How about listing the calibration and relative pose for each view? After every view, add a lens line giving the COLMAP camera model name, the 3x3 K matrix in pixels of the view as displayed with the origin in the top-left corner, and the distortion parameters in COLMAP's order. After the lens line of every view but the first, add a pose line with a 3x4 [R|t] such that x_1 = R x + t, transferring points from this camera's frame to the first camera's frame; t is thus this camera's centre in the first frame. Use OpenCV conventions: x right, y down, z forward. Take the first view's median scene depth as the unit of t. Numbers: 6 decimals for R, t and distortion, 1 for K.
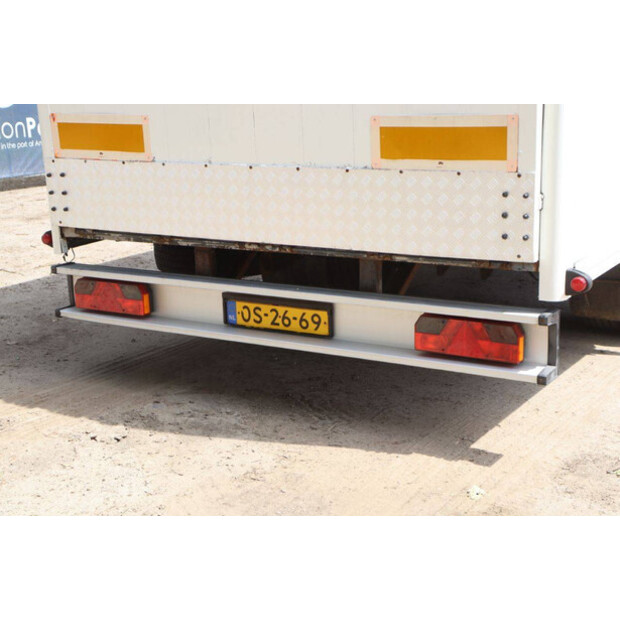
lens RADIAL K [[1059.5, 0, 310.0], [0, 1059.5, 310.0], [0, 0, 1]] dist [0.194385, 0.034781]
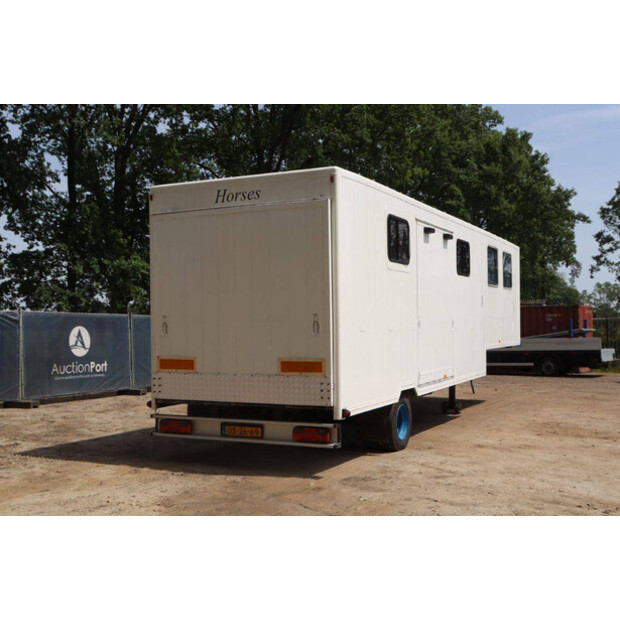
lens RADIAL K [[763.2, 0, 310.0], [0, 763.2, 310.0], [0, 0, 1]] dist [0.005905, 0.010081]
pose [[0.994805, 0.027941, 0.097884, -0.057270], [-0.002179, 0.967214, -0.253953, 0.200665], [-0.101771, 0.252421, 0.962251, -0.947304]]
